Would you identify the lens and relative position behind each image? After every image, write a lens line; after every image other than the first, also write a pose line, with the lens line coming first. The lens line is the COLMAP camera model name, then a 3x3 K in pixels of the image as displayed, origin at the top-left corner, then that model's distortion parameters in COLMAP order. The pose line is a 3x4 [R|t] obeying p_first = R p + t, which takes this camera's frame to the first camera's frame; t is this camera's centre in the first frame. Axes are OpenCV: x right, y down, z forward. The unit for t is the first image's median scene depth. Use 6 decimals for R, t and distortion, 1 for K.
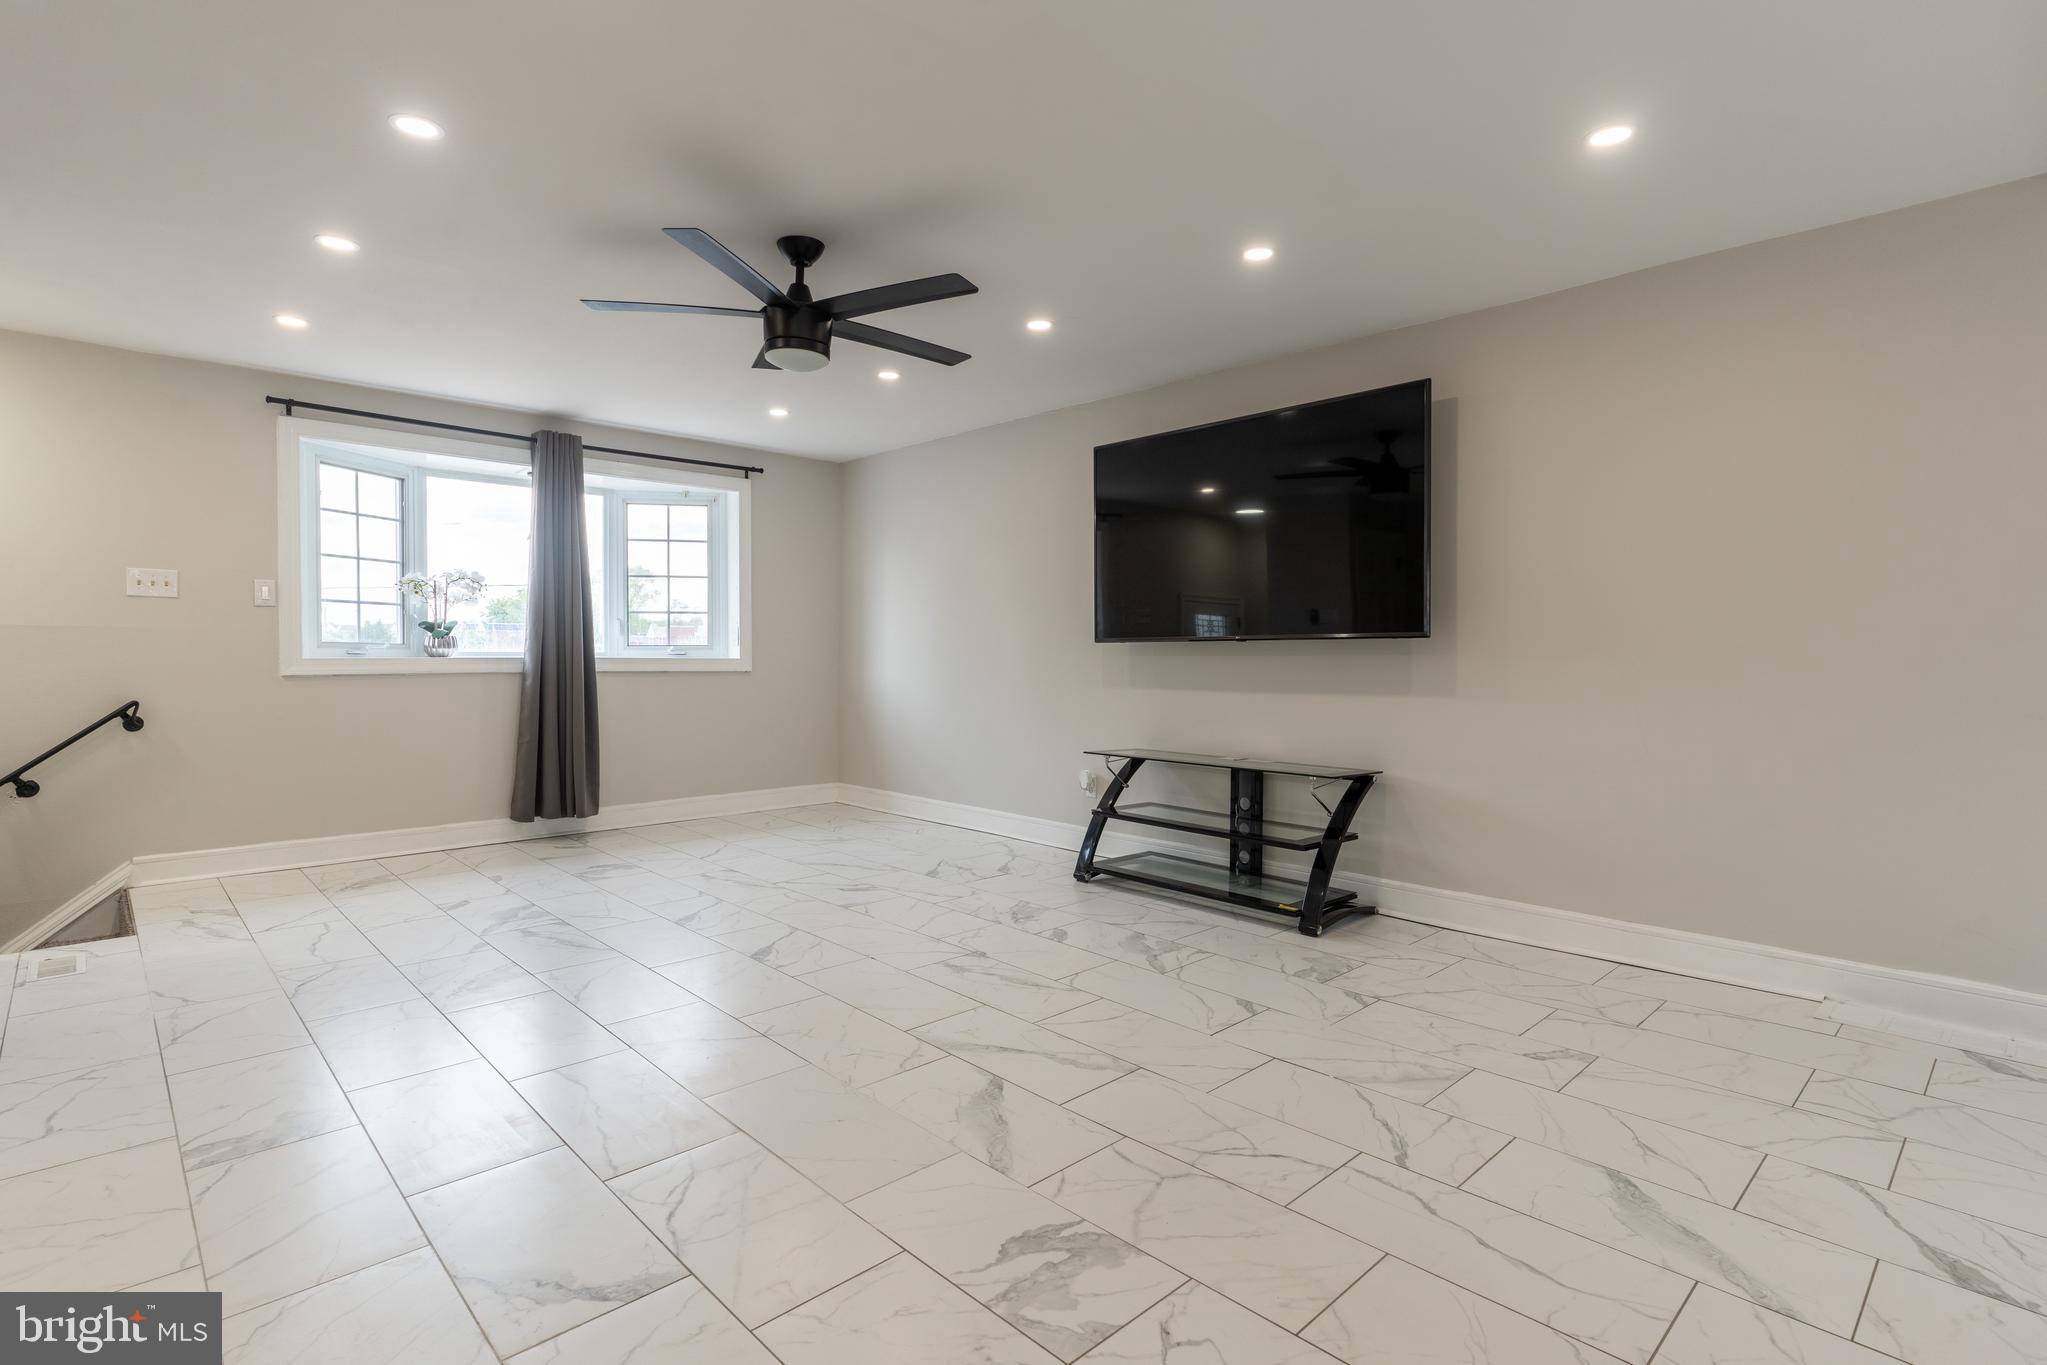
lens RADIAL K [[990.3, 0, 1023.5], [0, 990.3, 682.5], [0, 0, 1]] dist [0.005265, 0.000235]
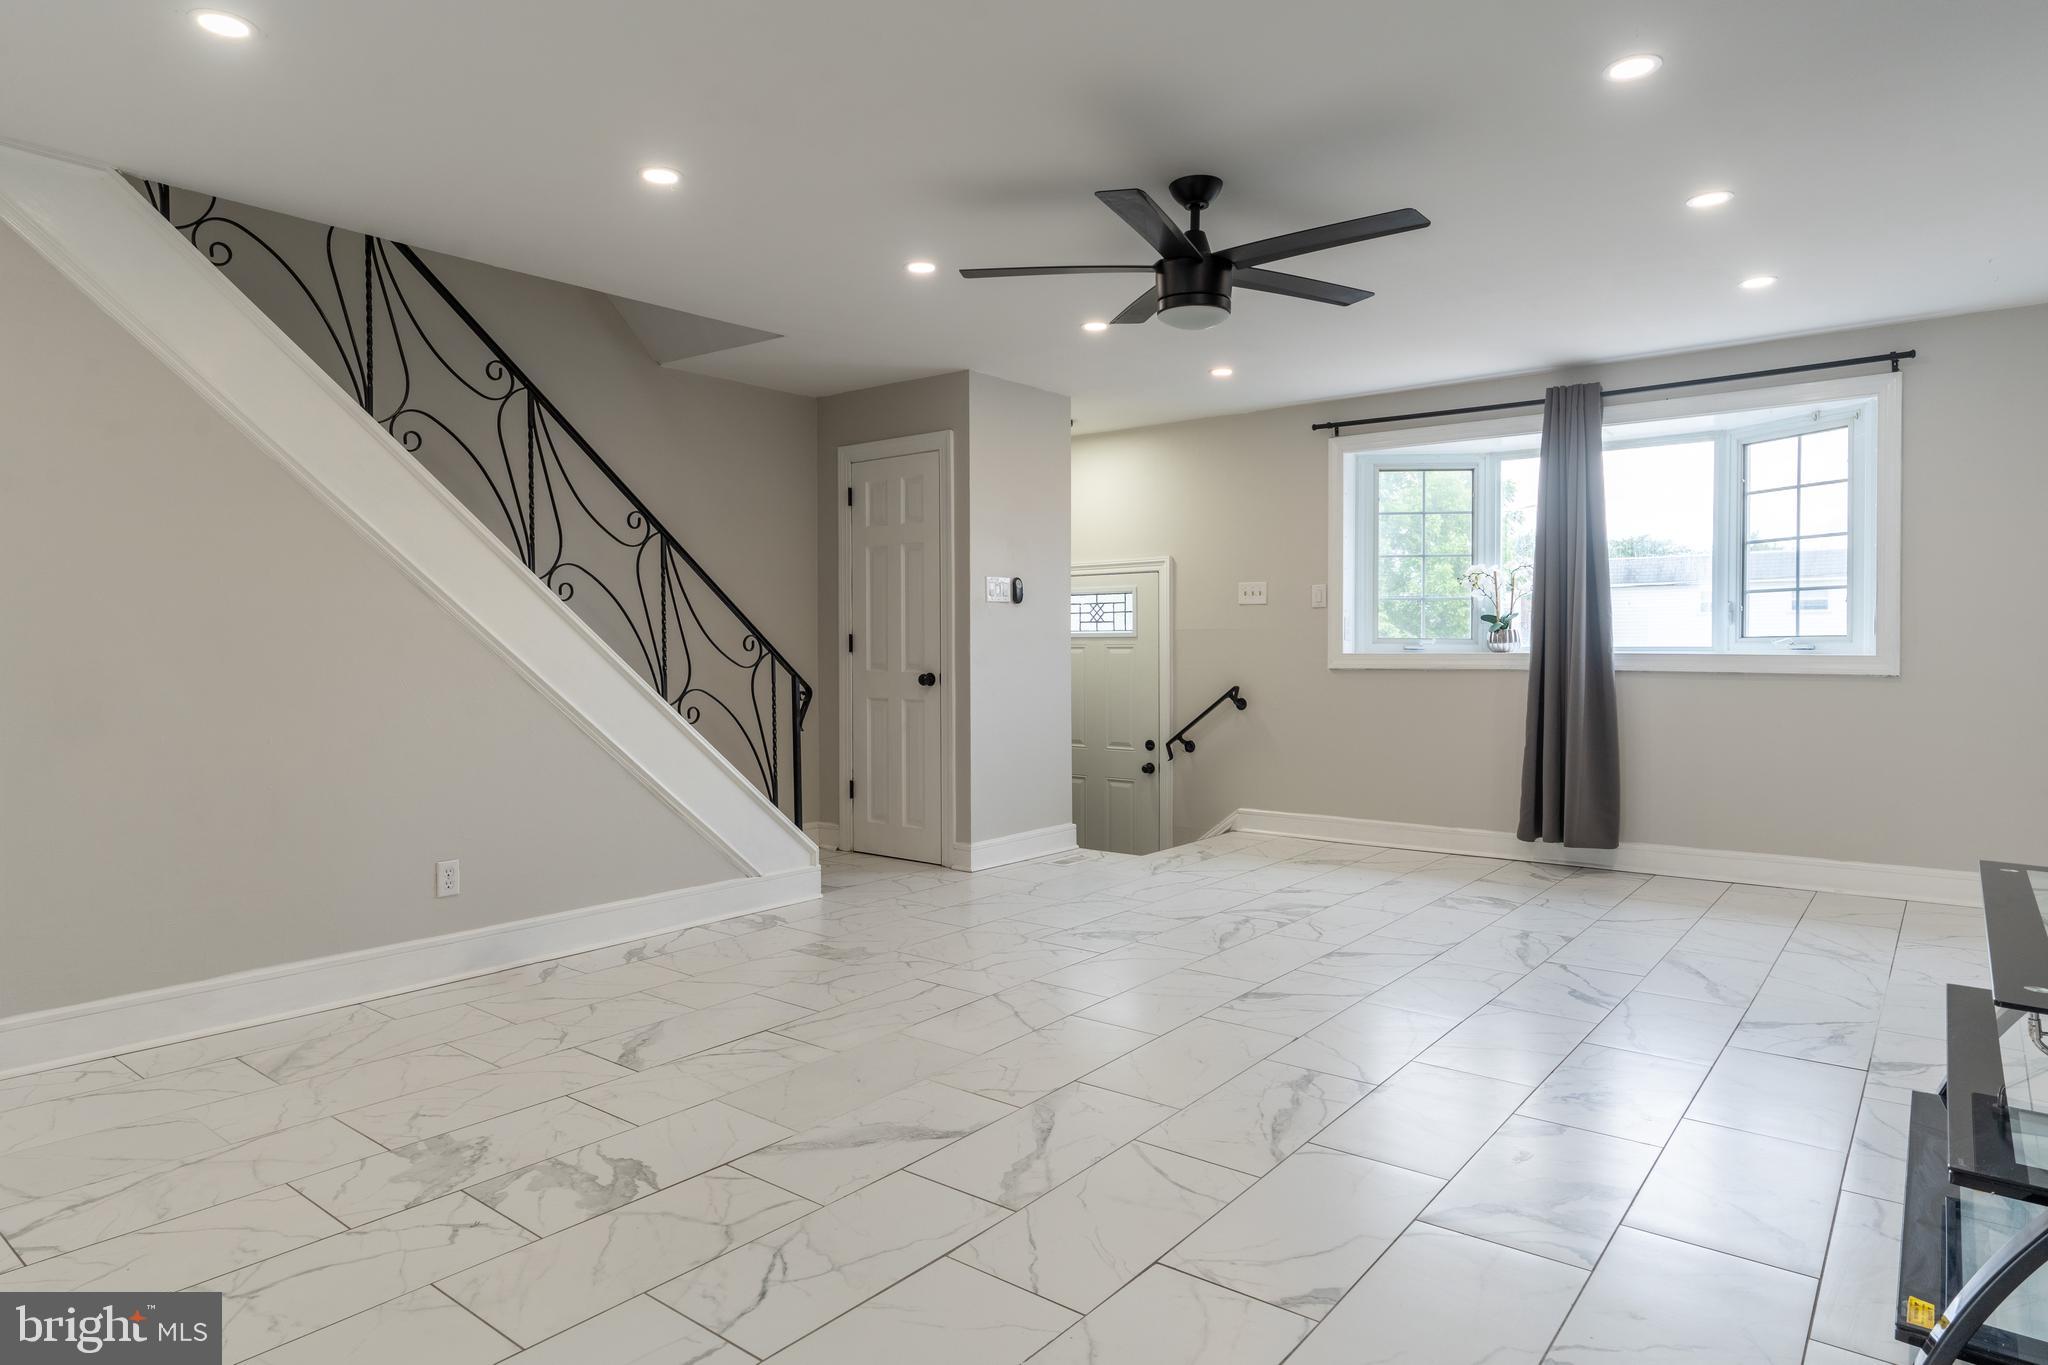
lens RADIAL K [[1170.7, 0, 1024.0], [0, 1170.7, 682.5], [0, 0, 1]] dist [-0.001810, 0.001023]
pose [[0.145044, 0.028151, -0.989025, 0.529456], [-0.027015, 0.999335, 0.024482, -0.014594], [0.989056, 0.023167, 0.145708, 0.473648]]
